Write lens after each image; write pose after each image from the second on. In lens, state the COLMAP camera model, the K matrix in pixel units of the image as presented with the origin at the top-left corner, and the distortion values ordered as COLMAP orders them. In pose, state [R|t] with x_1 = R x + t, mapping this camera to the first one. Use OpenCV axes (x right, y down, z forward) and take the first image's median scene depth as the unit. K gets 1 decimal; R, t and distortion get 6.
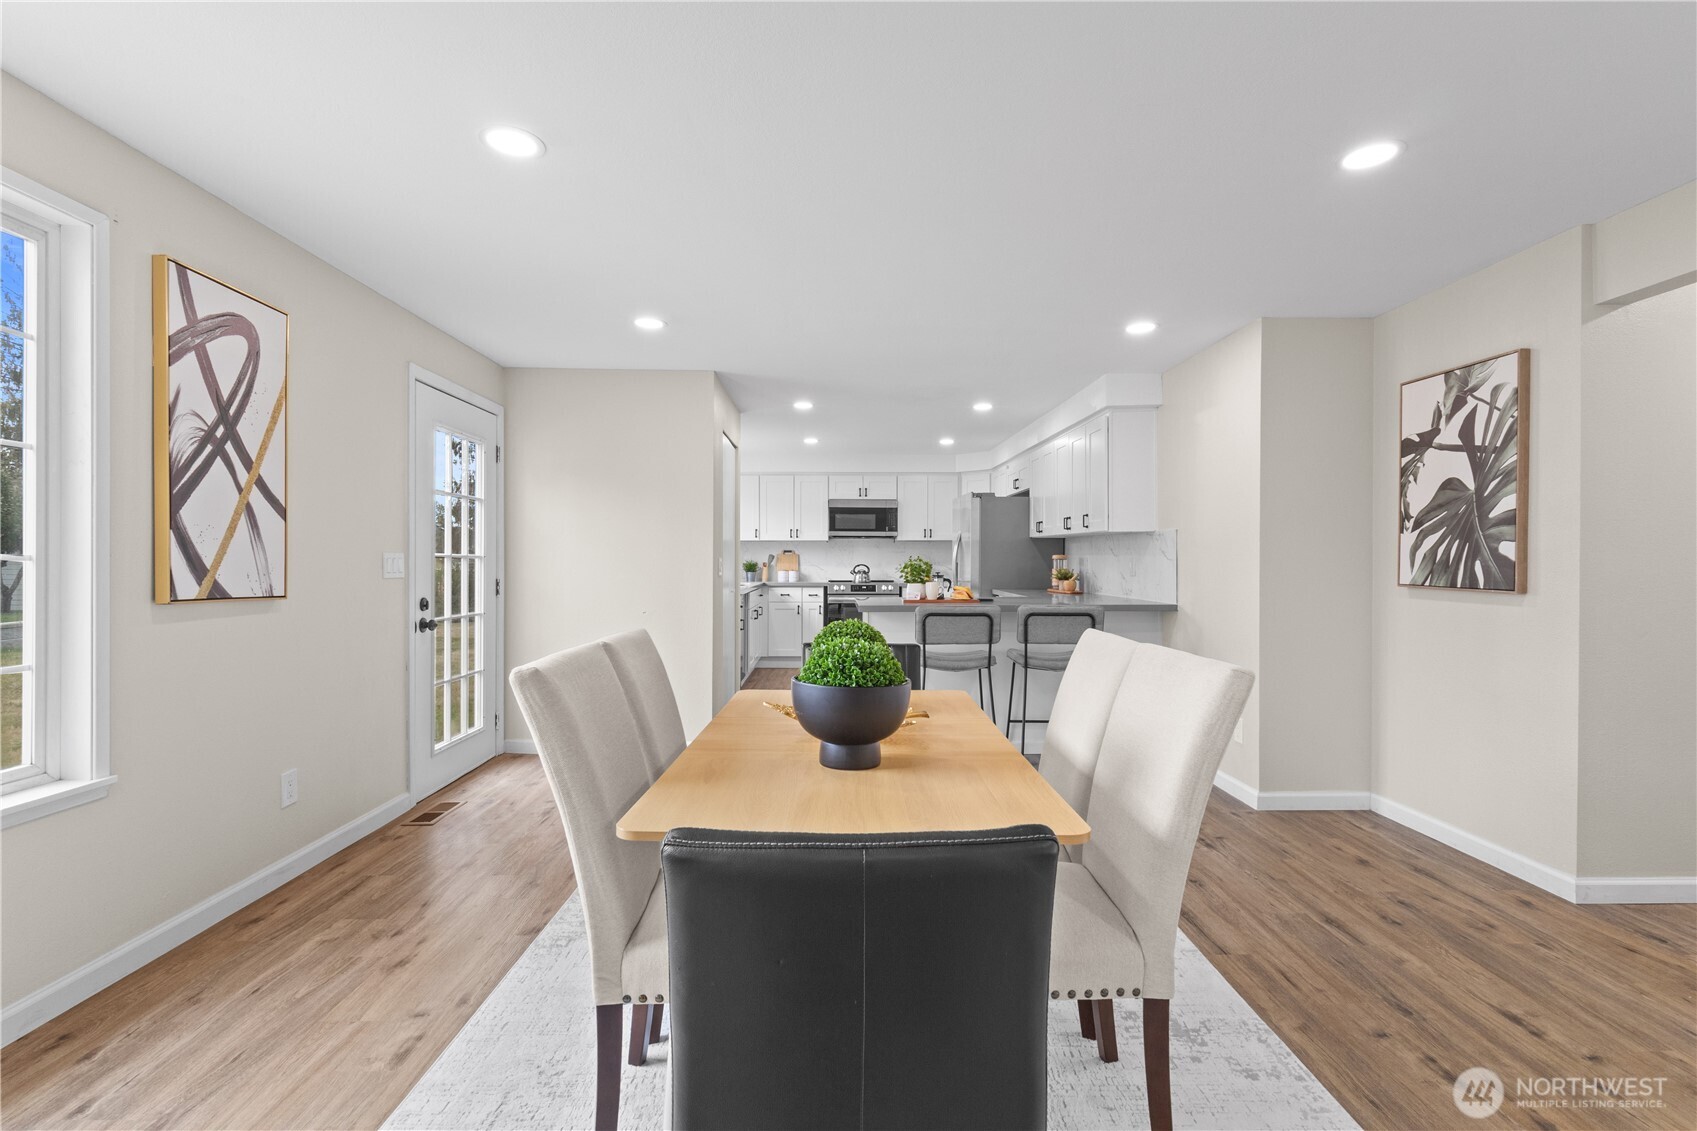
lens RADIAL K [[781.0, 0, 848.0], [0, 781.0, 568.6], [0, 0, 1]] dist [-0.002990, 0.002987]
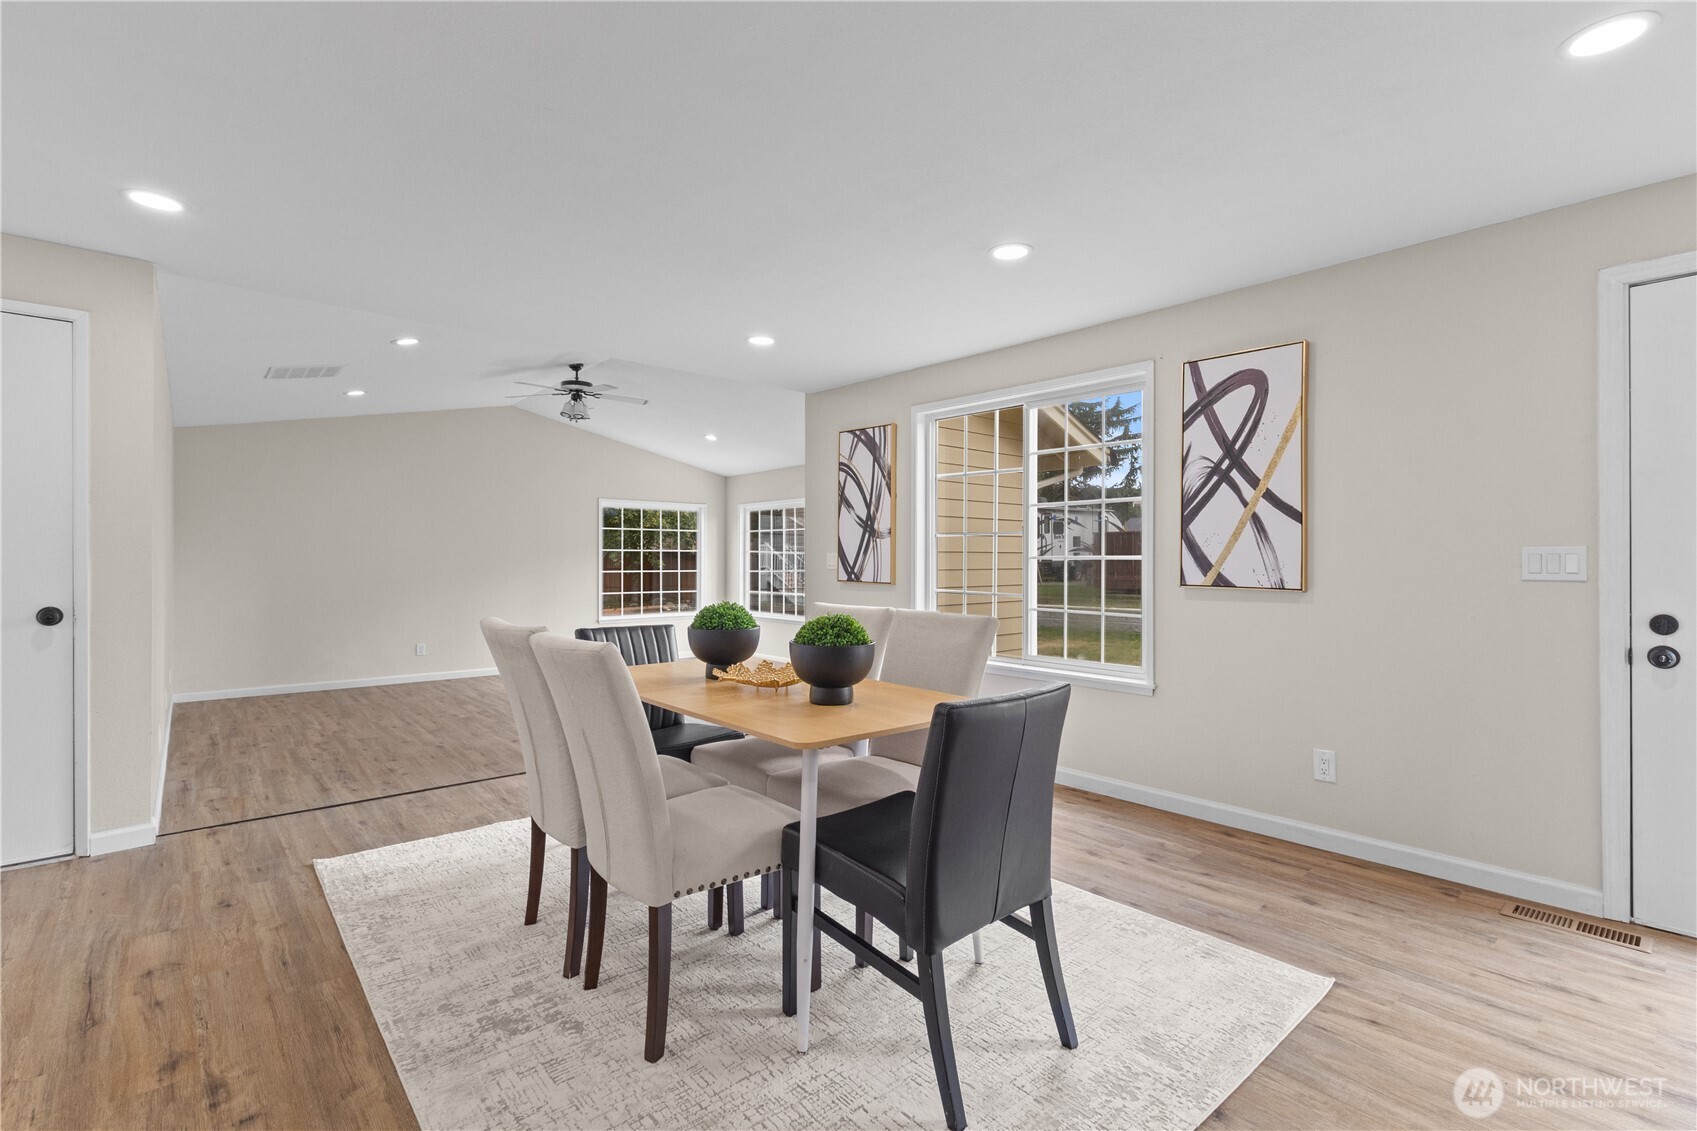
lens RADIAL K [[781.0, 0, 849.1], [0, 781.0, 555.1], [0, 0, 1]] dist [-0.002990, 0.002987]
pose [[-0.761844, -0.009034, -0.647697, 0.460256], [-0.008219, 0.999957, -0.004281, -0.003969], [0.647708, 0.002062, -0.761886, 1.274081]]
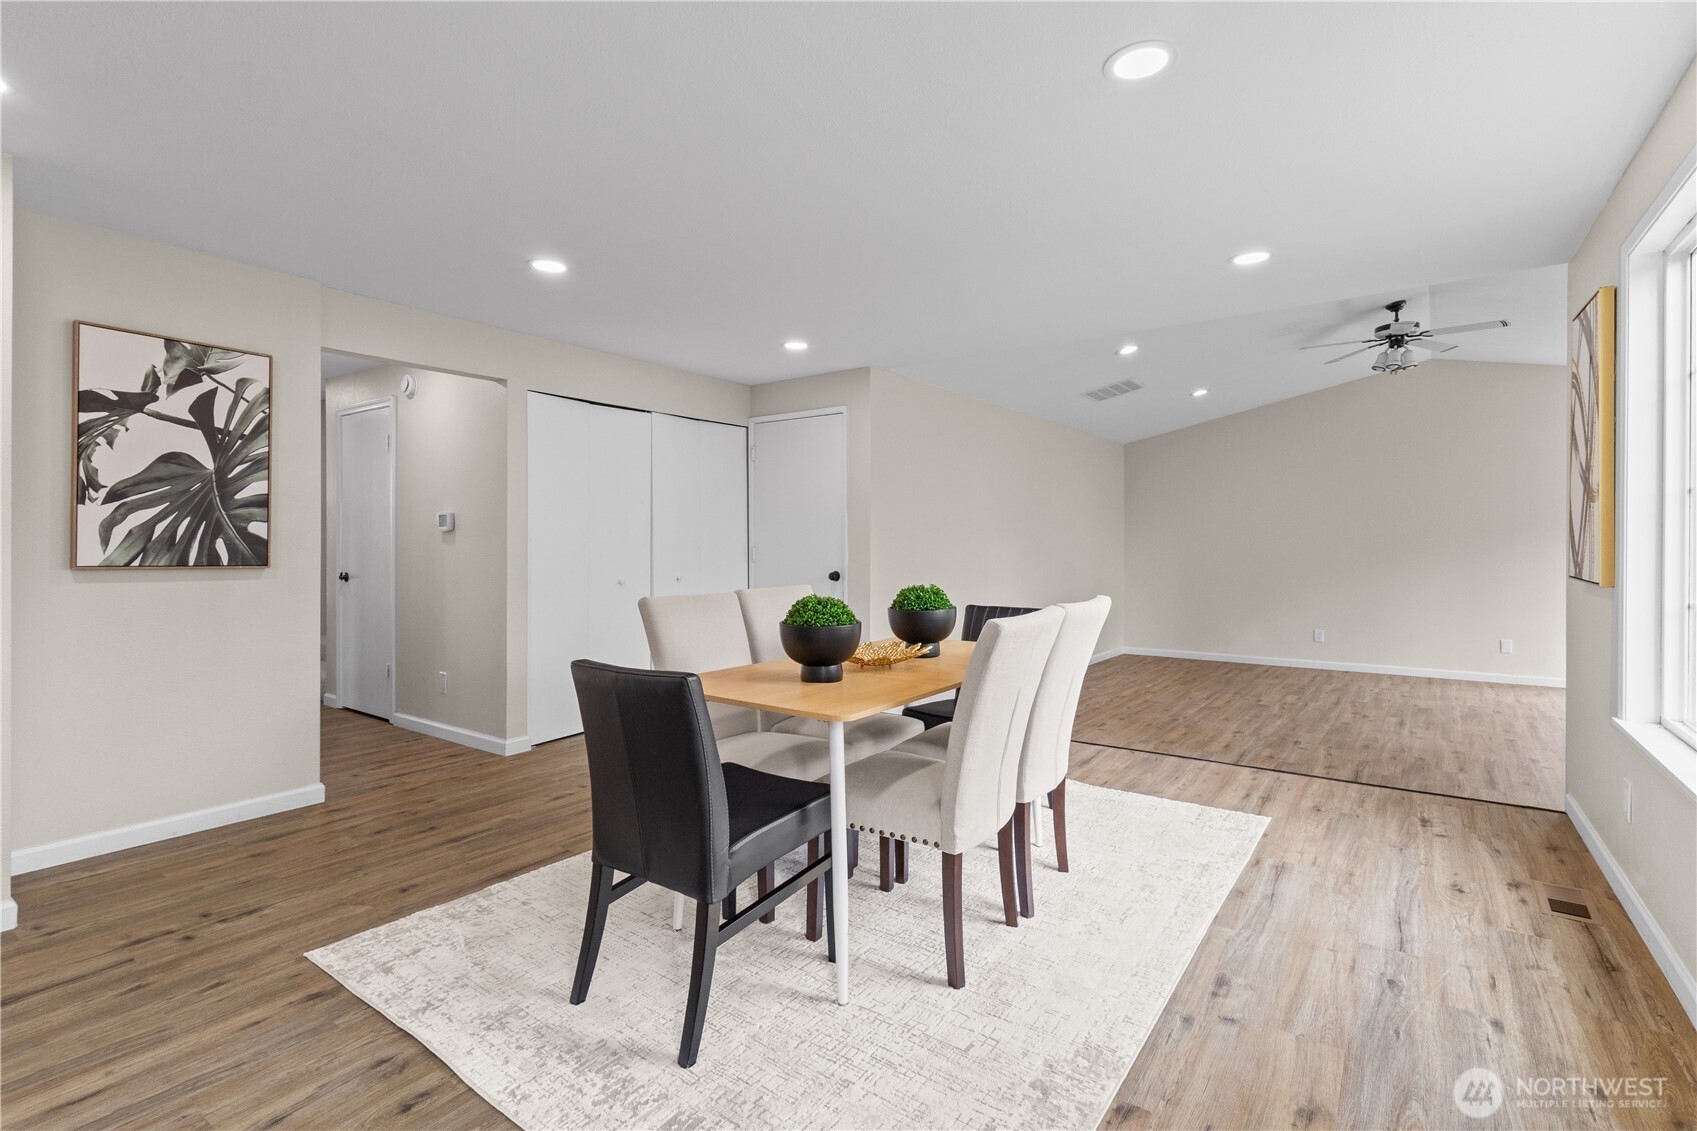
lens RADIAL K [[781.0, 0, 852.0], [0, 781.0, 555.7], [0, 0, 1]] dist [-0.002990, 0.002987]
pose [[-0.801303, -0.012348, 0.598131, -0.476472], [0.002583, 0.999706, 0.024099, -0.010184], [-0.598253, 0.020856, -0.801036, 1.298152]]
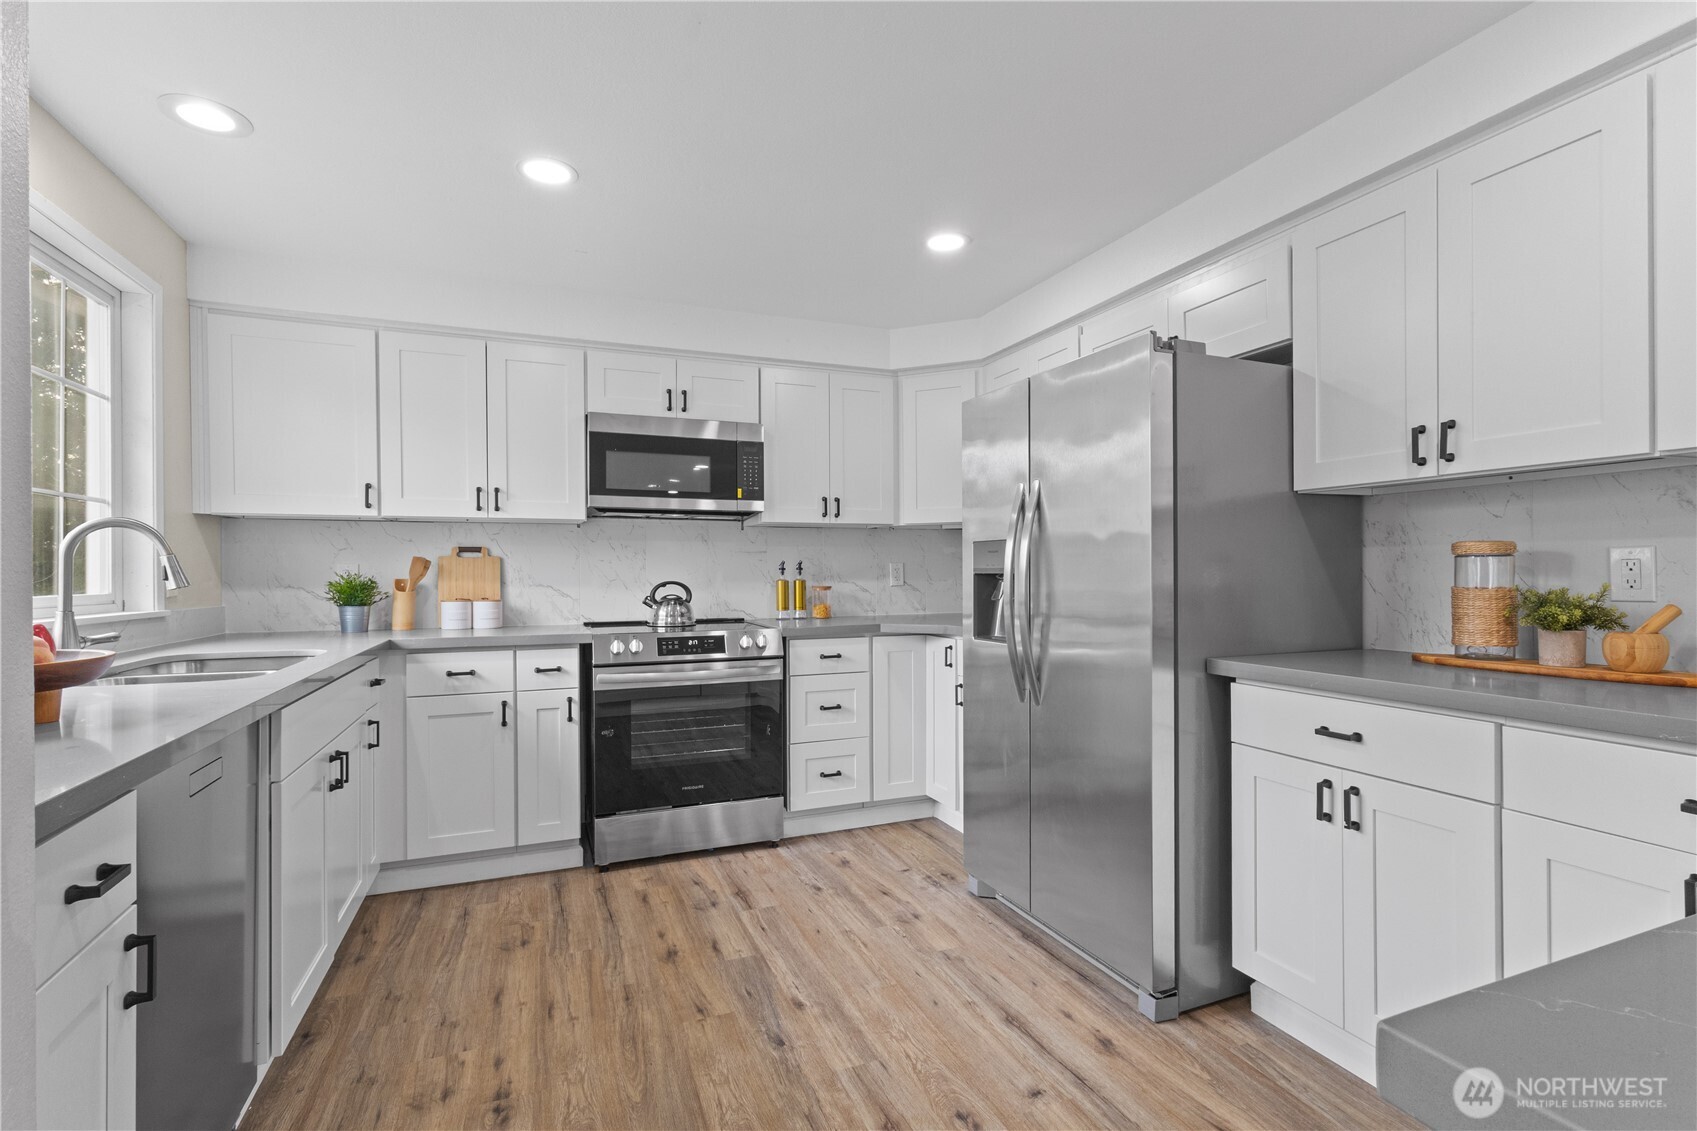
lens RADIAL K [[781.0, 0, 835.9], [0, 781.0, 576.3], [0, 0, 1]] dist [-0.002990, 0.002987]
pose [[0.938999, -0.008974, 0.343802, -0.117219], [0.013213, 0.999863, -0.009990, -0.008649], [-0.343665, 0.013923, 0.938989, 1.674684]]
